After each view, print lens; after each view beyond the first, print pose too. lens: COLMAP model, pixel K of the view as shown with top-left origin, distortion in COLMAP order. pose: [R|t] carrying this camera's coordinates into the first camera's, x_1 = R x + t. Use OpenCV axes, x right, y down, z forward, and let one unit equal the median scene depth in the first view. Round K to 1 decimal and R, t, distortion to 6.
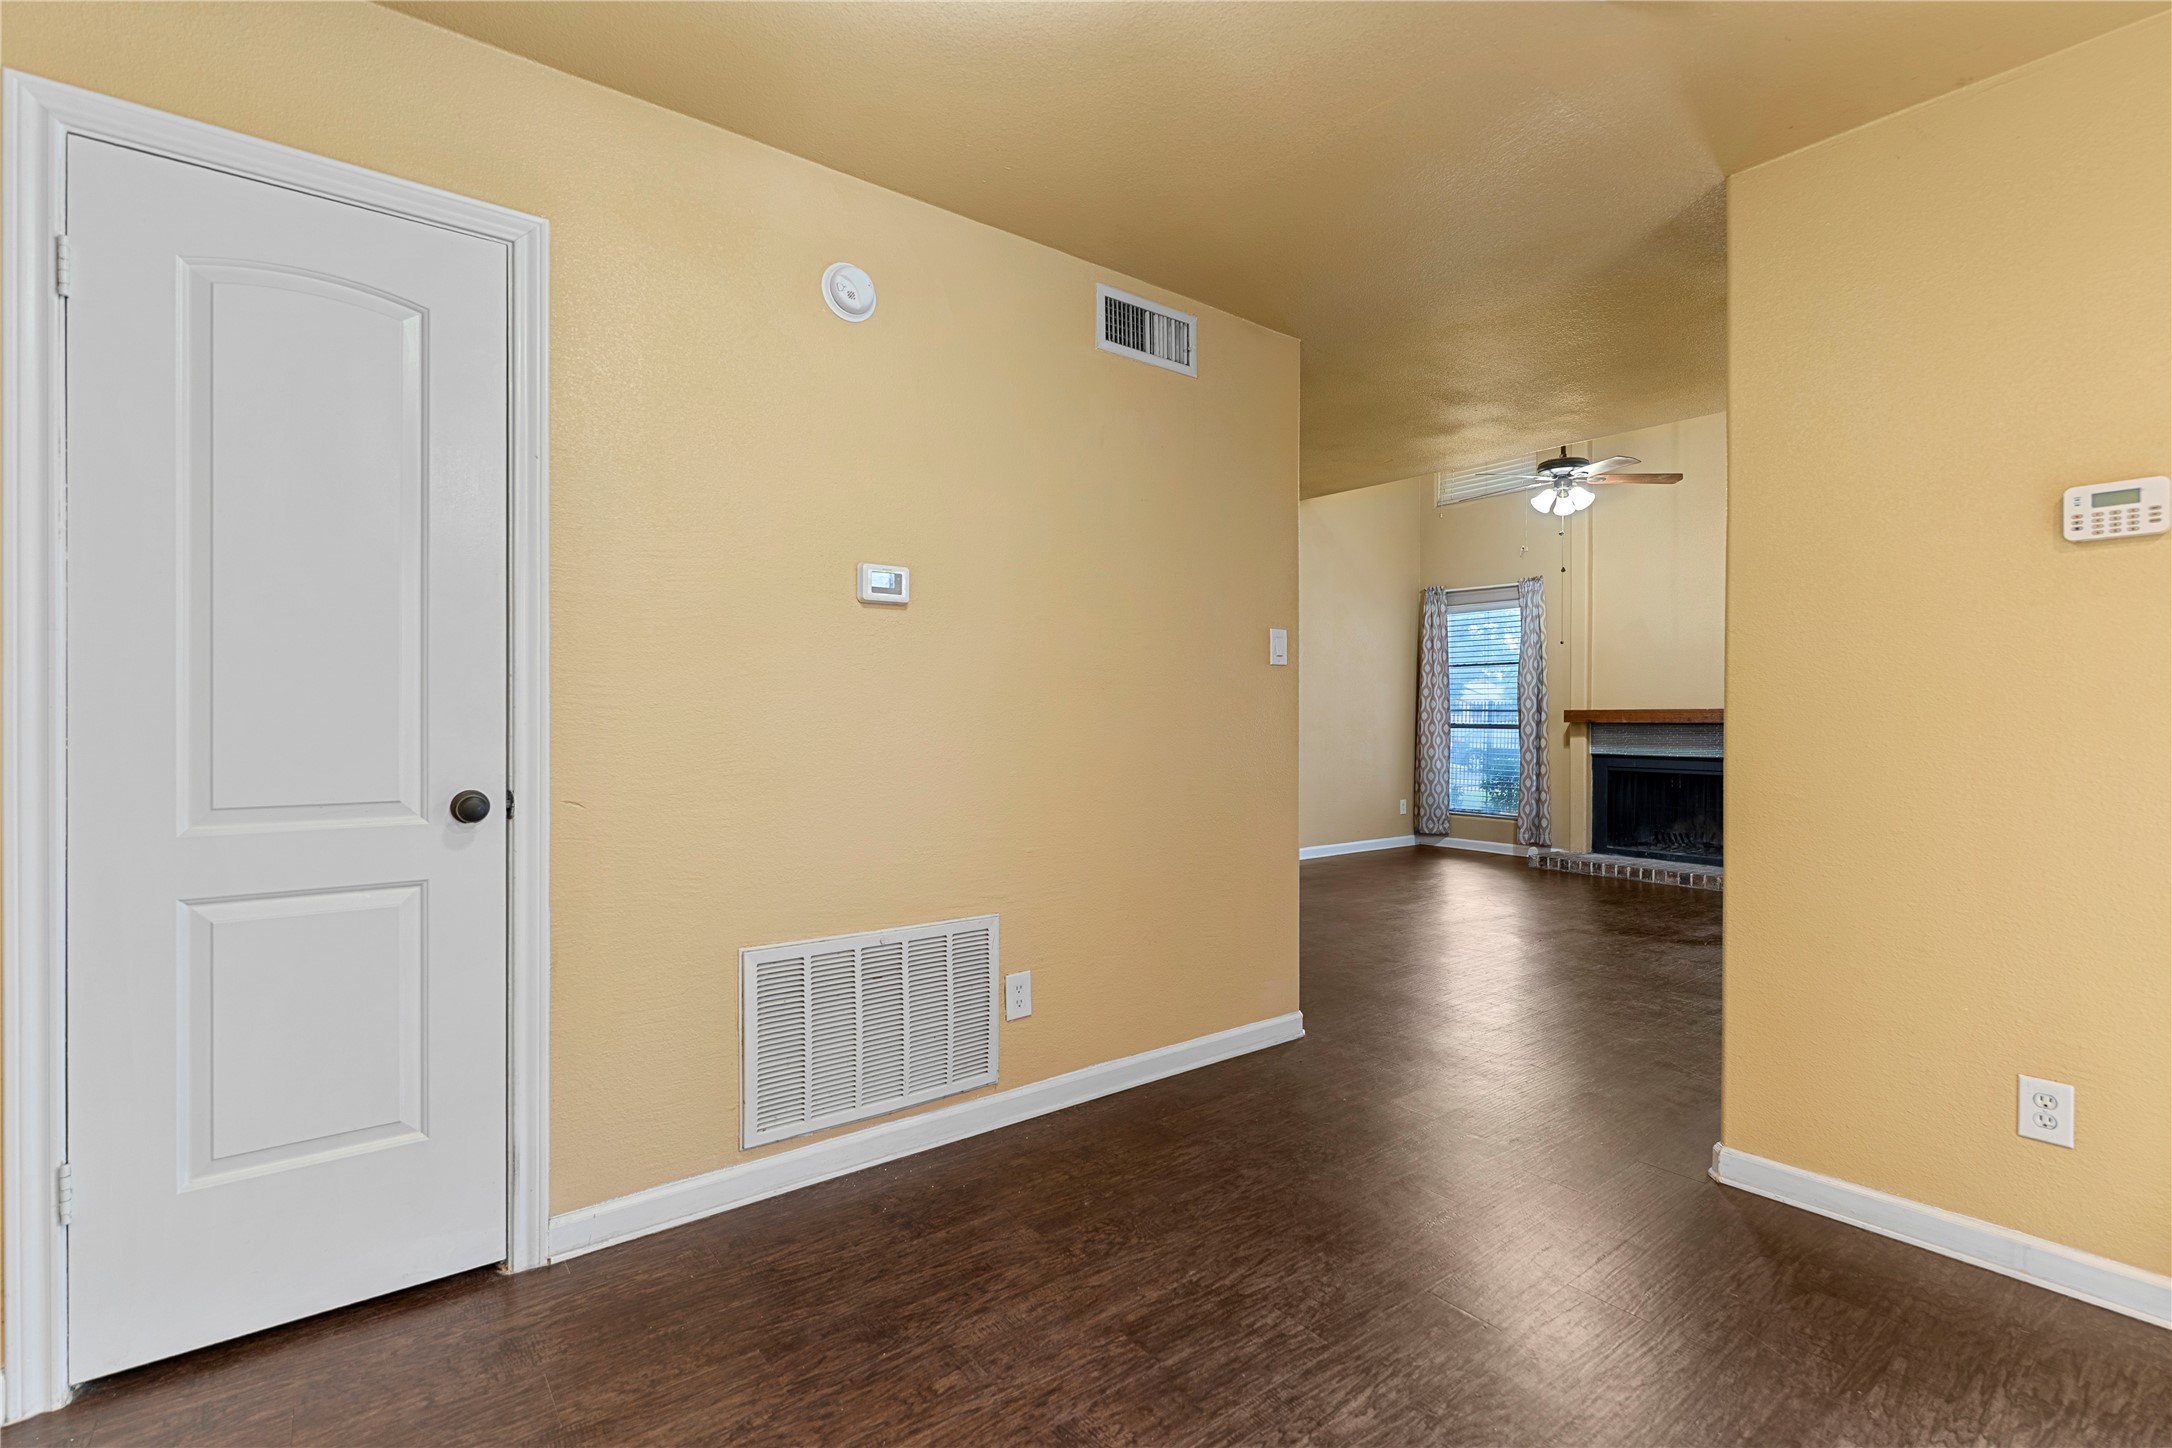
lens RADIAL K [[967.2, 0, 1074.0], [0, 967.2, 714.0], [0, 0, 1]] dist [-0.000160, -0.000225]
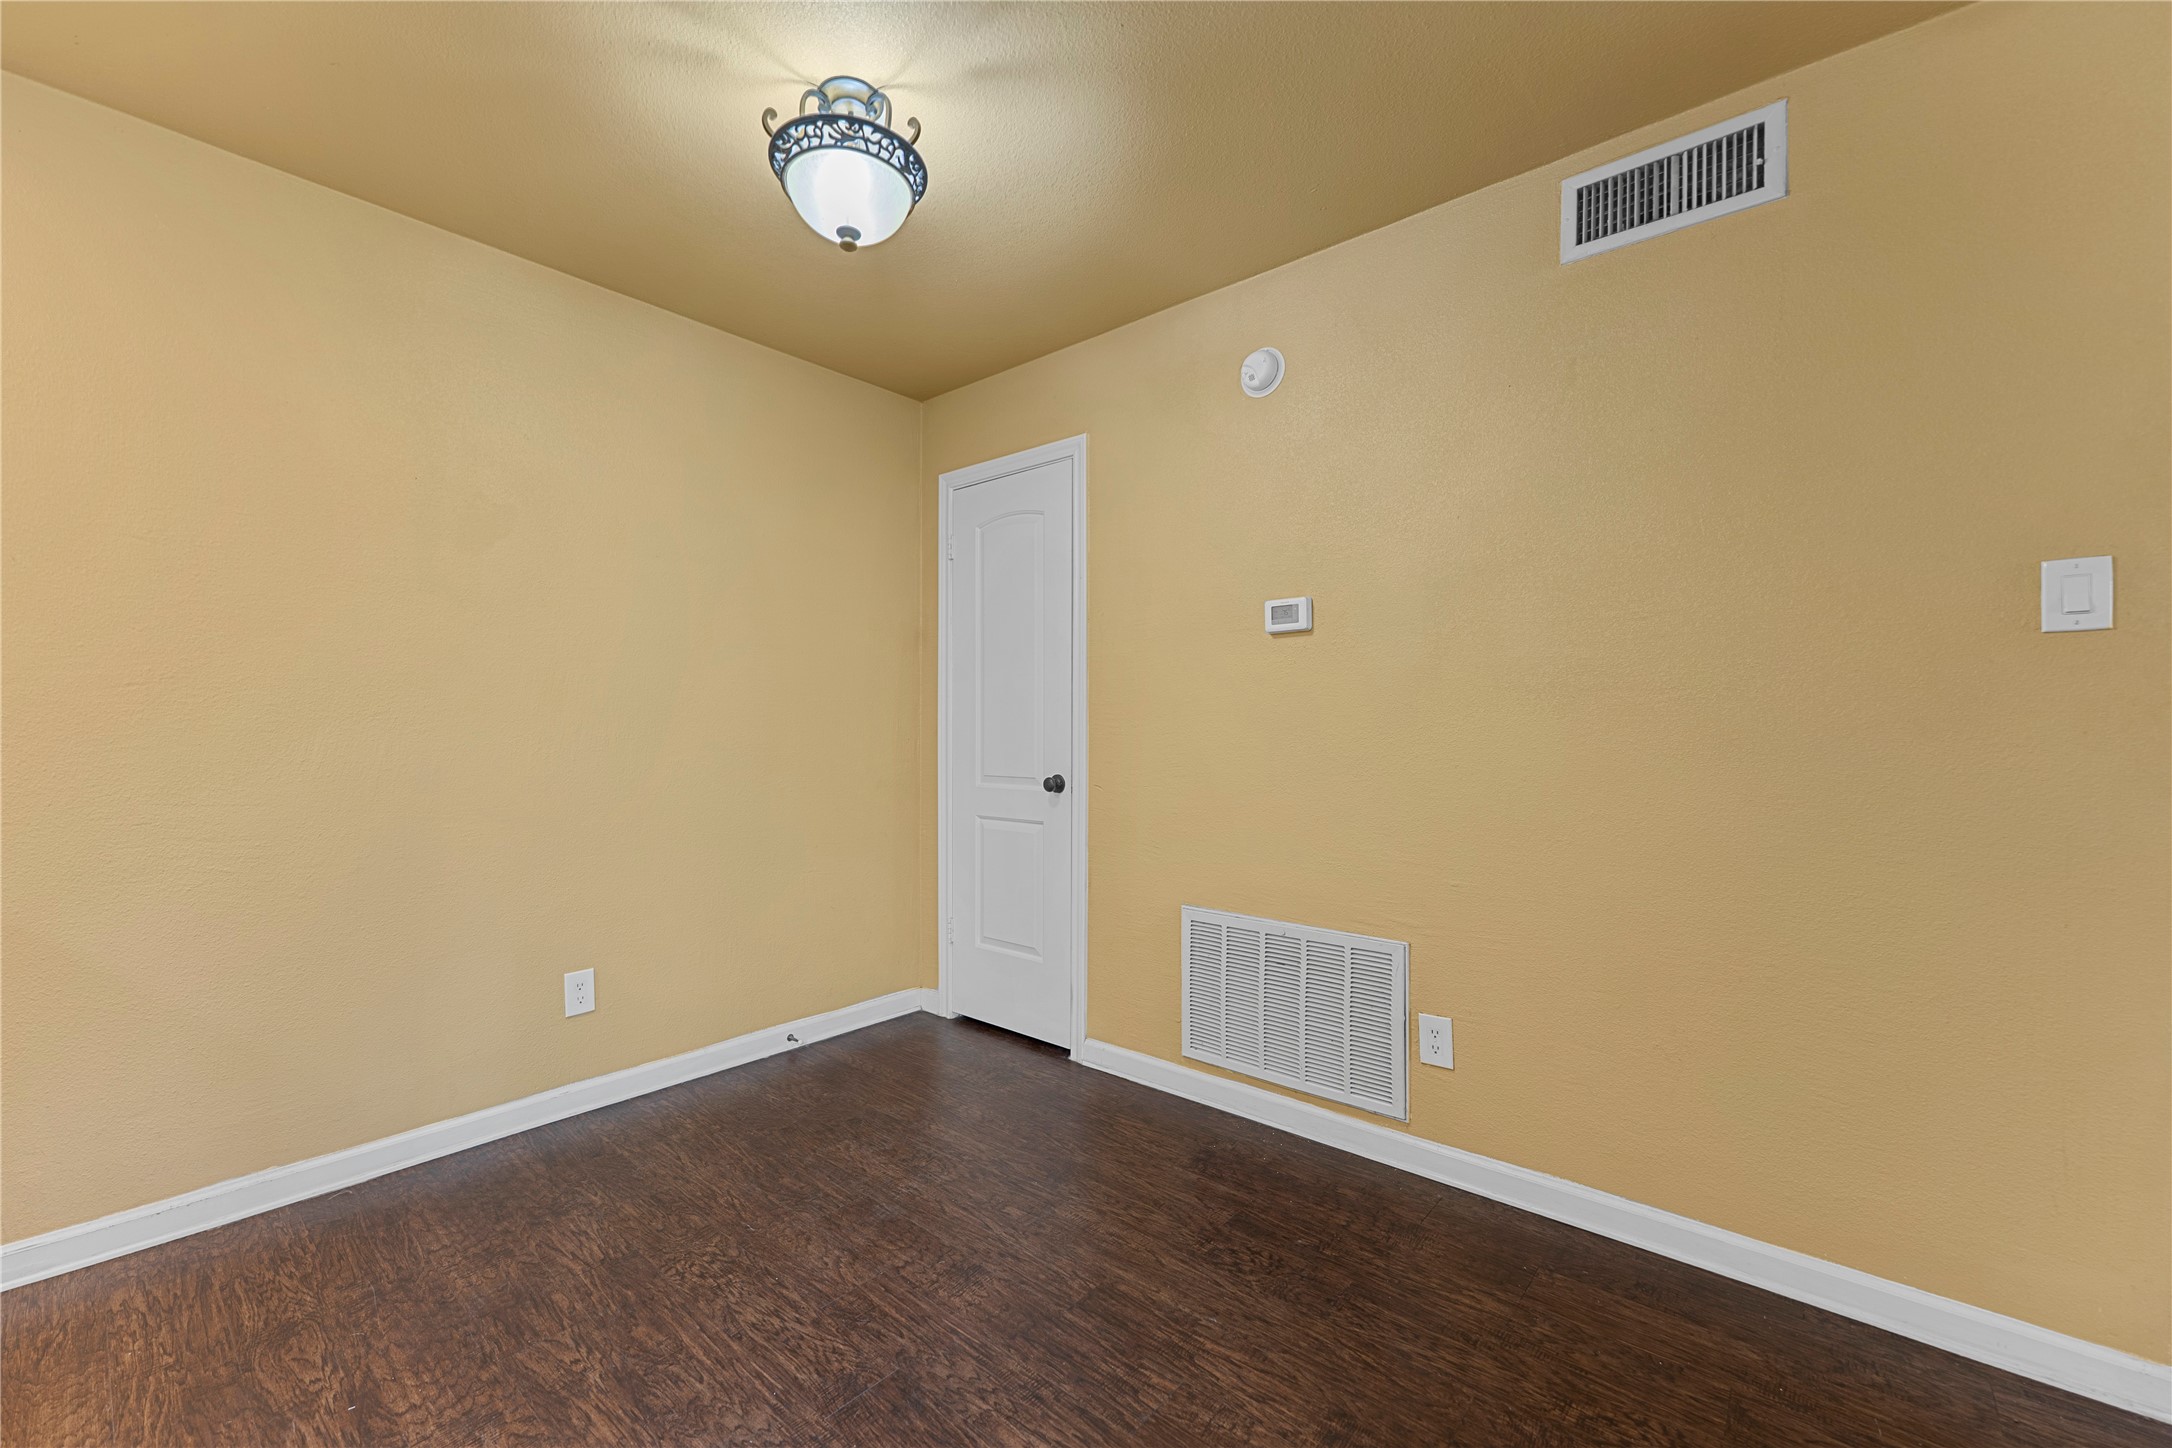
lens RADIAL K [[874.1, 0, 1079.6], [0, 874.1, 728.5], [0, 0, 1]] dist [-0.000854, 0.000098]
pose [[0.204884, -0.007541, -0.978757, 0.817893], [0.000582, 0.999971, -0.007582, 0.005216], [0.978786, 0.000984, 0.204882, 0.608875]]
